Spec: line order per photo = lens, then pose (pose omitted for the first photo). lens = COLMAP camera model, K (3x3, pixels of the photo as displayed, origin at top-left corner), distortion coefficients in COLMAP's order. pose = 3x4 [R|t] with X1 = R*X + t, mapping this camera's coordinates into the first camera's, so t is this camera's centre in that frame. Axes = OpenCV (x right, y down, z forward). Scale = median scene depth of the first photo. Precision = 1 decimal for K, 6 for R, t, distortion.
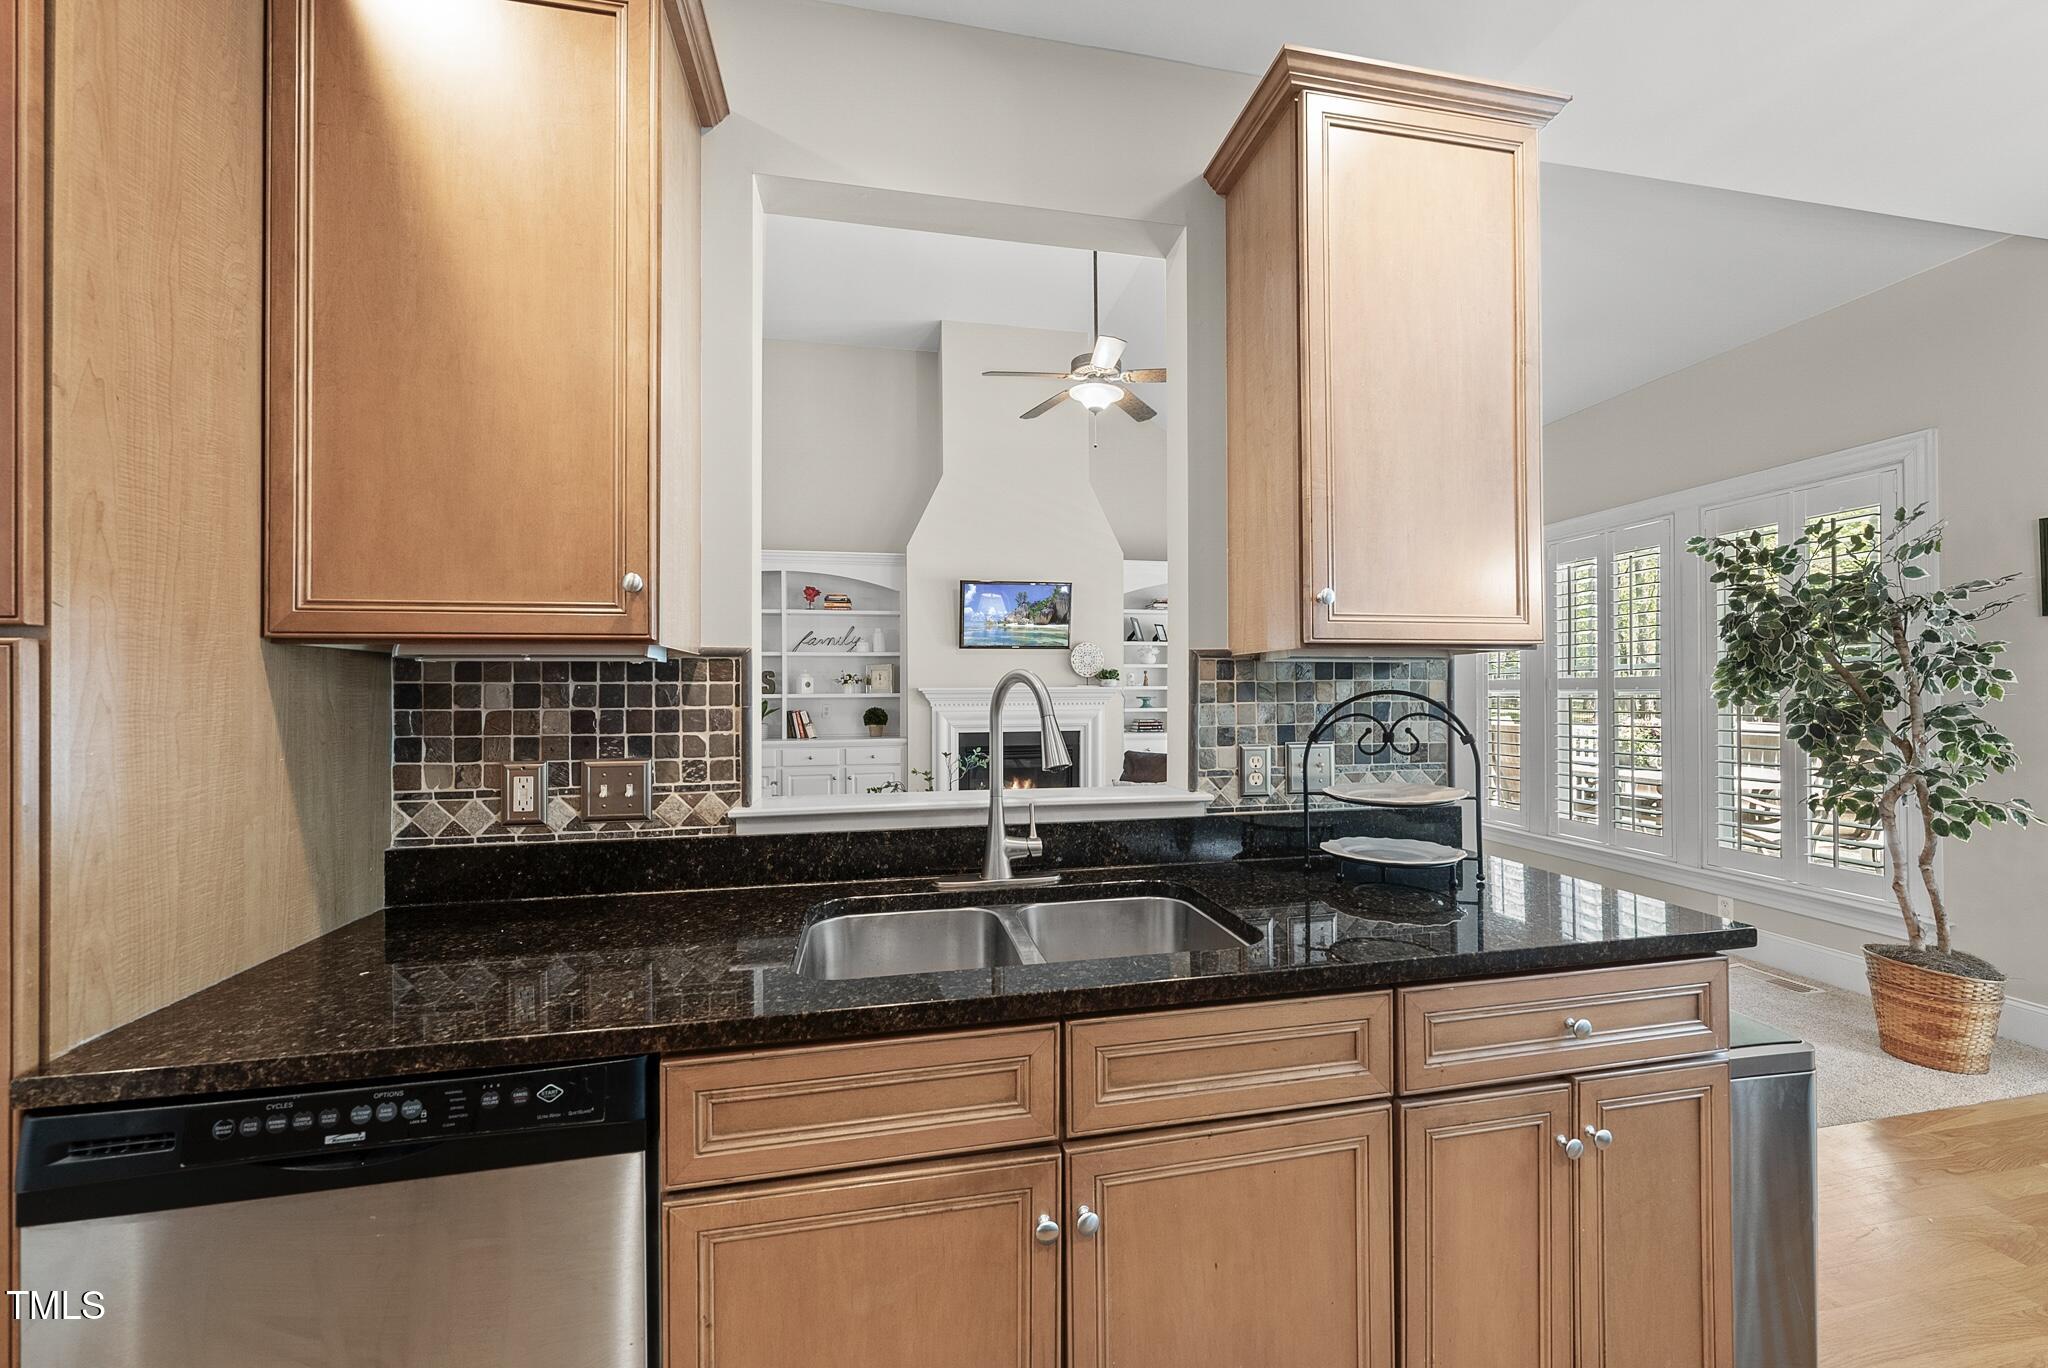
lens RADIAL K [[747.9, 0, 1025.6], [0, 747.9, 685.0], [0, 0, 1]] dist [-0.000504, -0.000082]
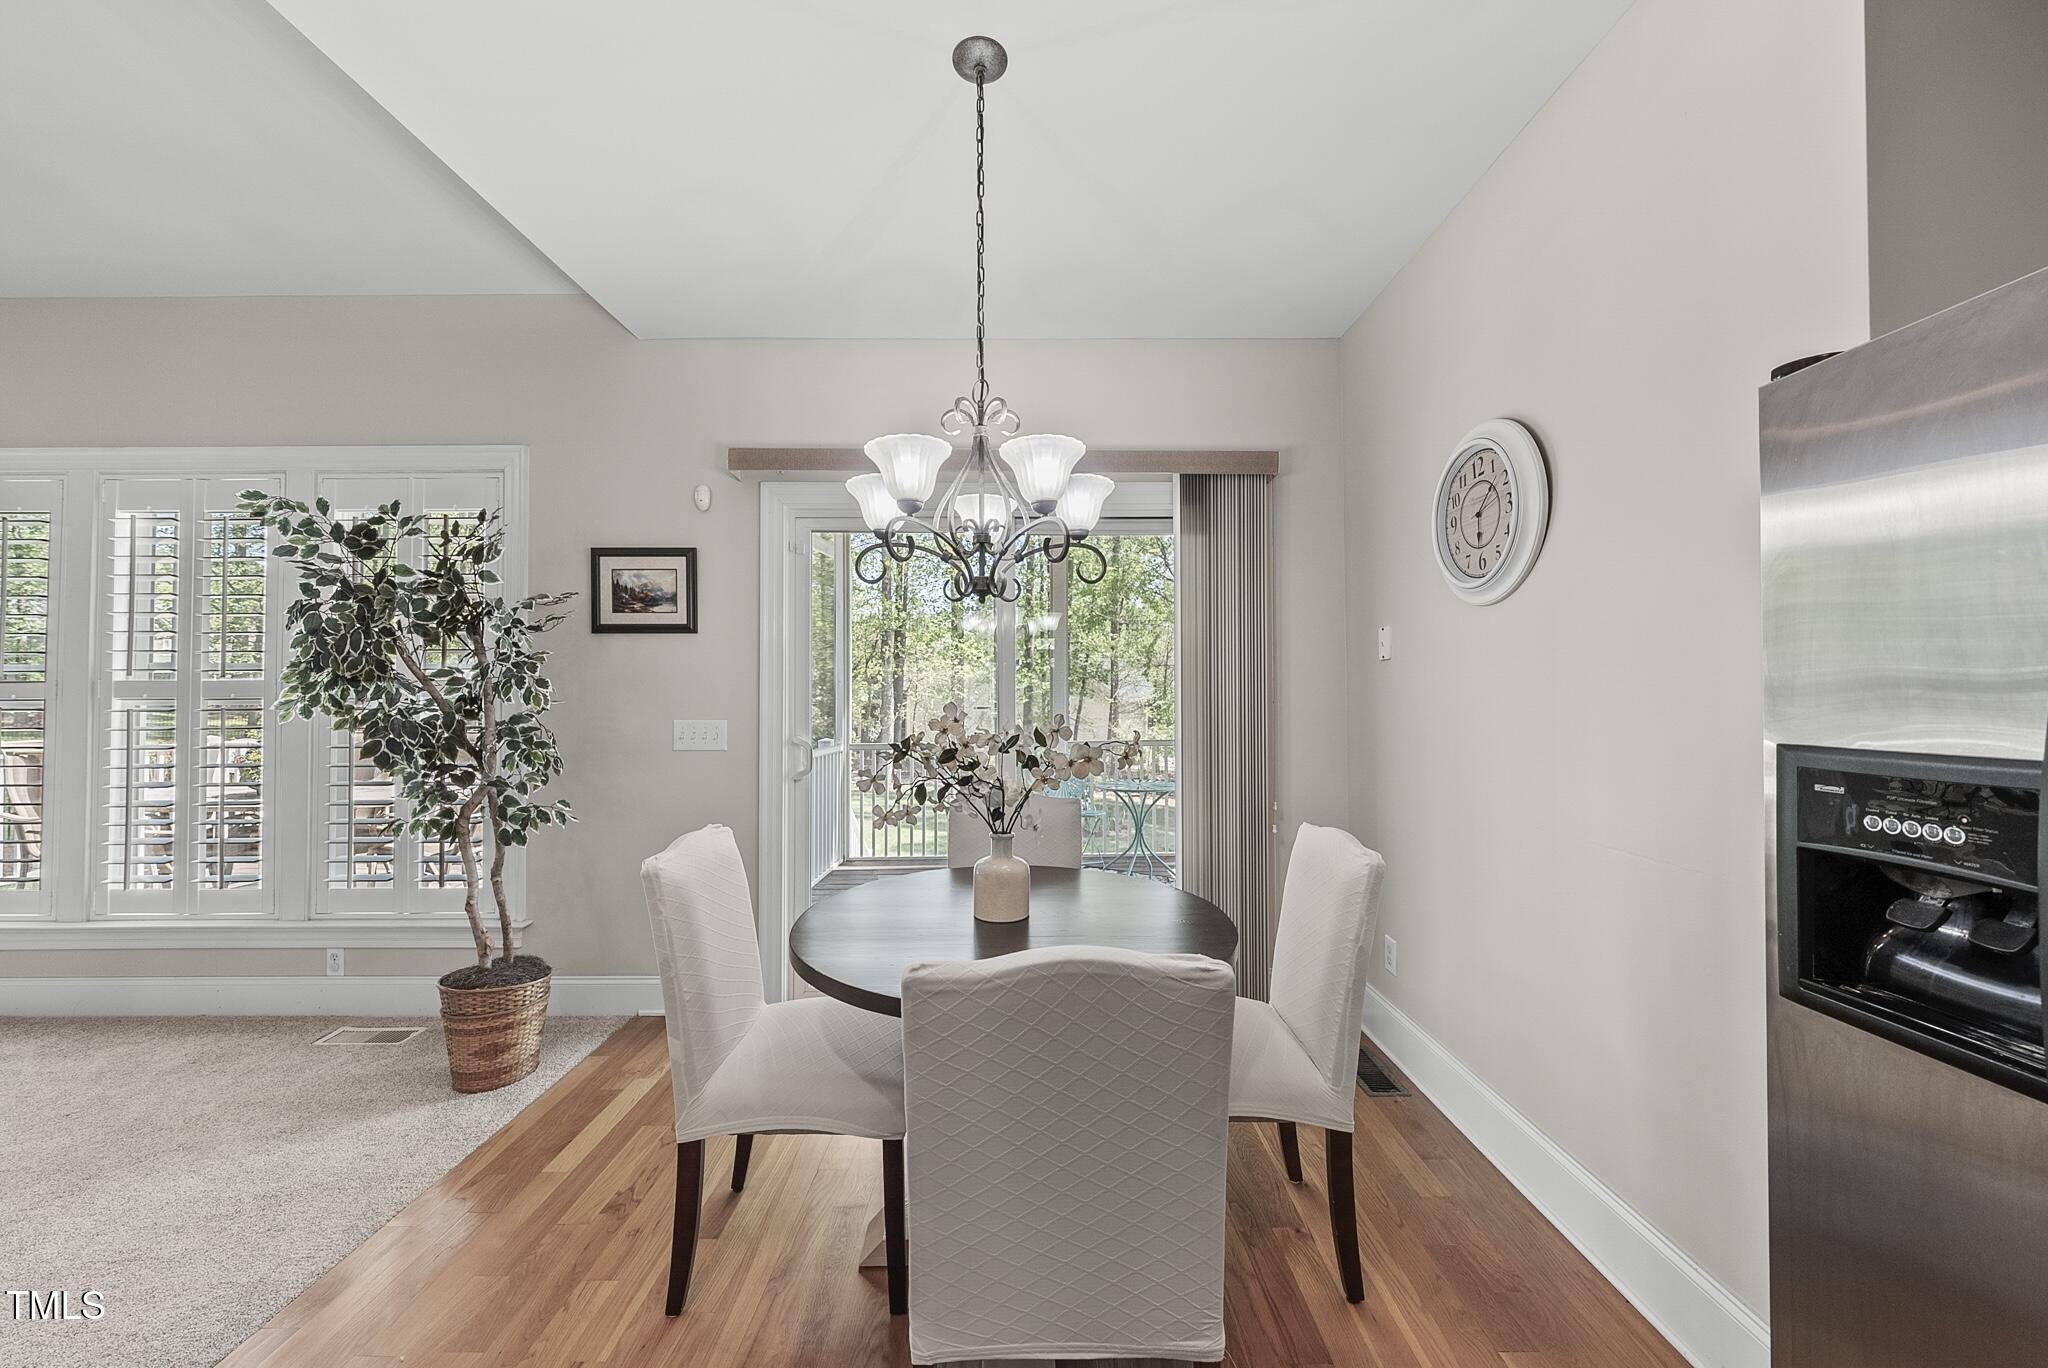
lens RADIAL K [[747.9, 0, 1025.6], [0, 747.9, 685.0], [0, 0, 1]] dist [-0.000504, -0.000082]
pose [[0.196156, 0.015909, 0.980444, 0.378312], [-0.006363, 0.999868, -0.014951, -0.000619], [-0.980552, -0.003306, 0.196231, 0.128541]]
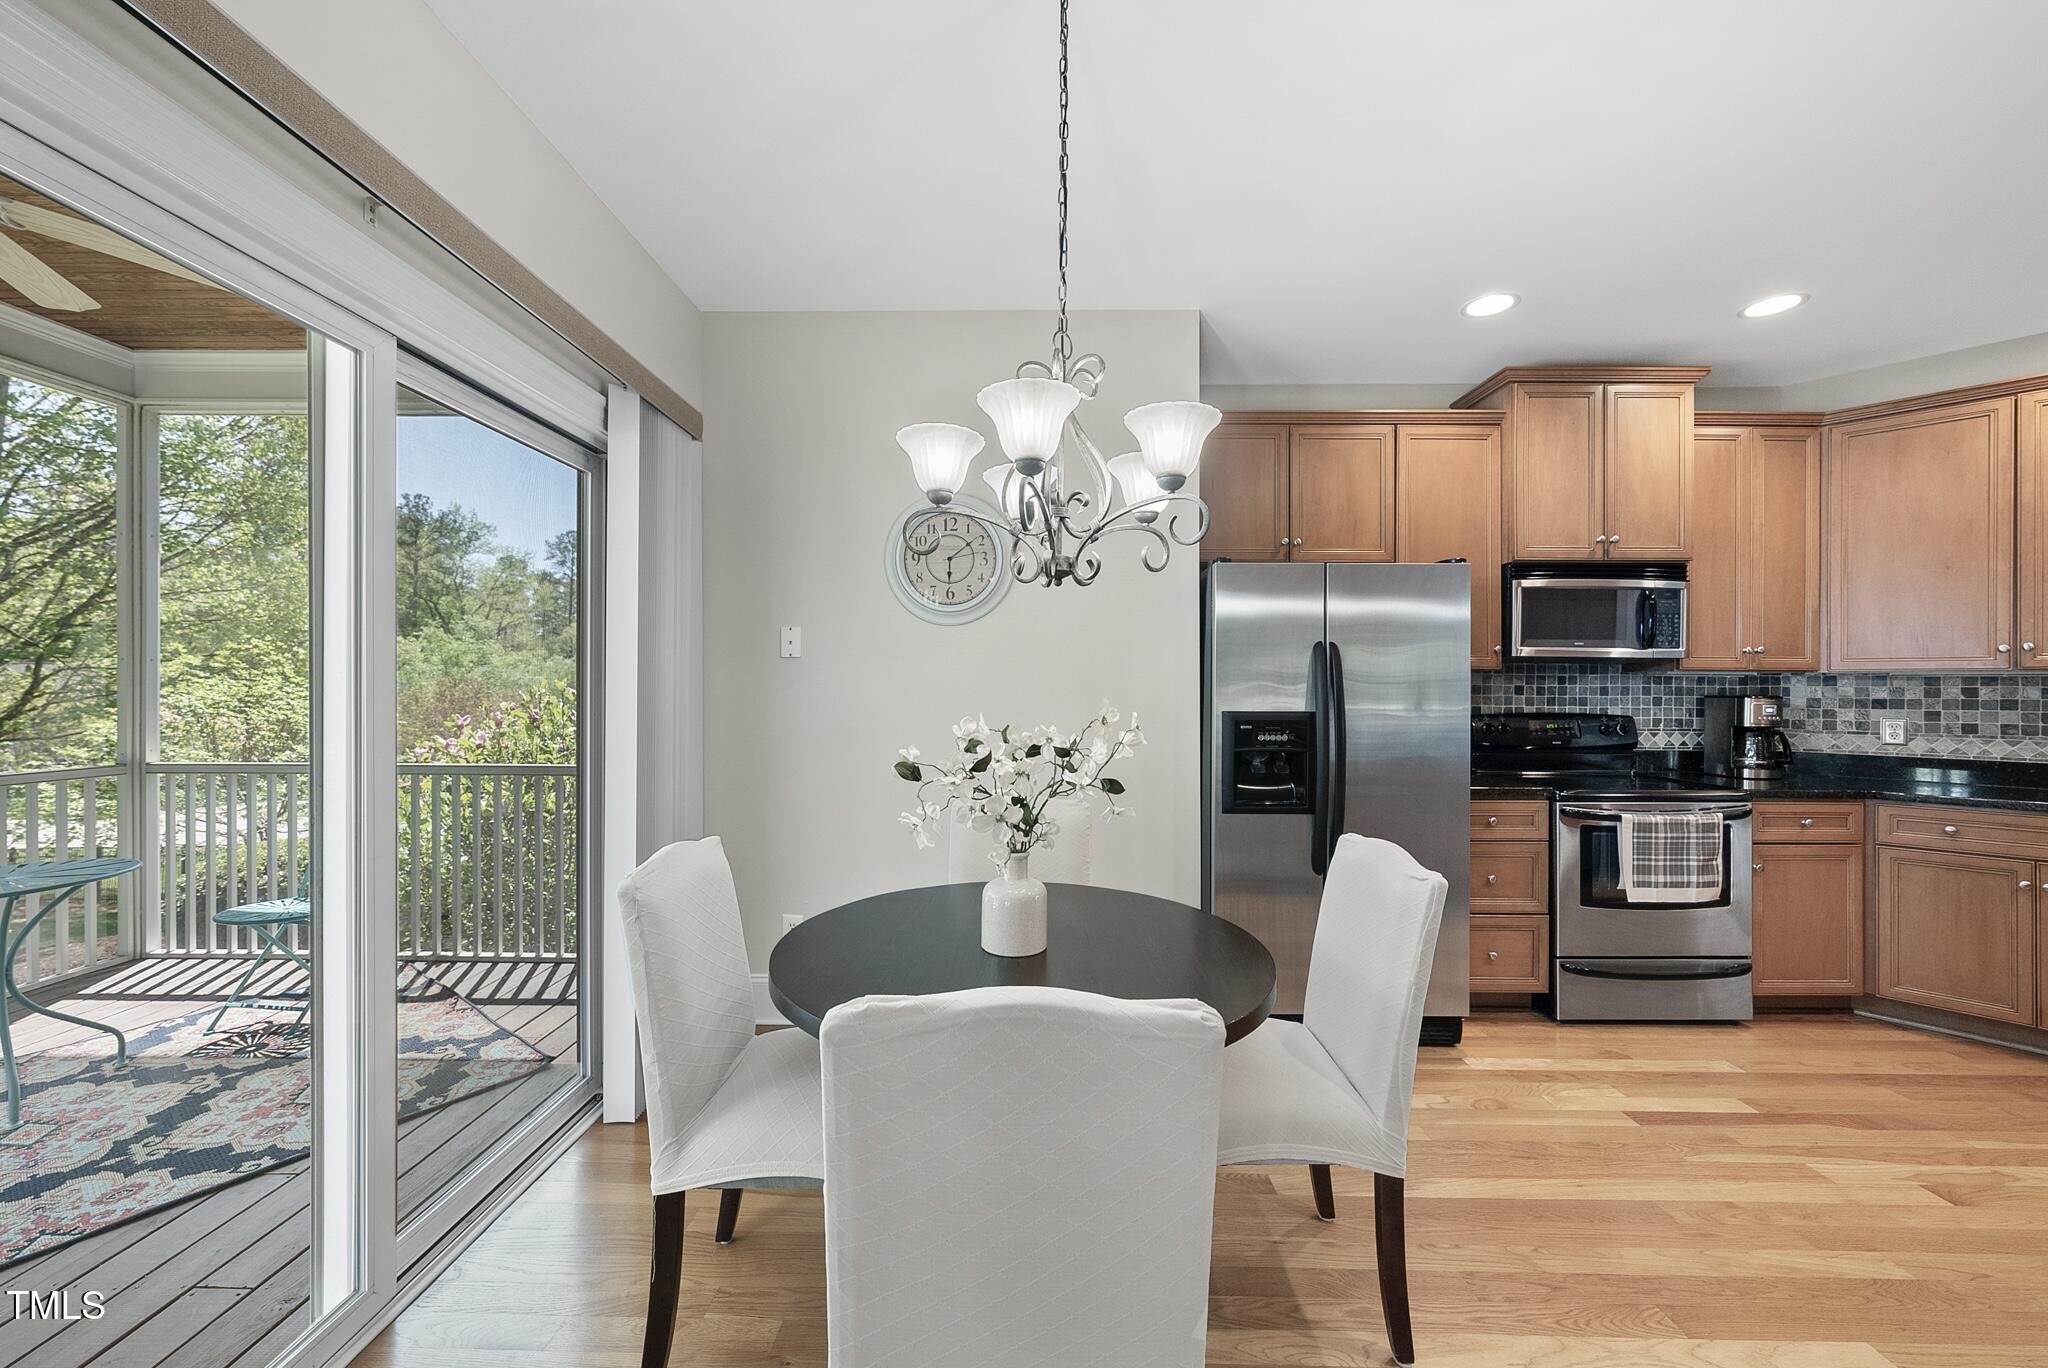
lens RADIAL K [[756.7, 0, 1027.4], [0, 756.7, 685.4], [0, 0, 1]] dist [-0.002564, 0.000553]
pose [[-0.978692, 0.001771, 0.205326, 0.918282], [-0.000986, 0.999911, -0.013325, 0.001561], [-0.205332, -0.013243, -0.978603, 0.867879]]
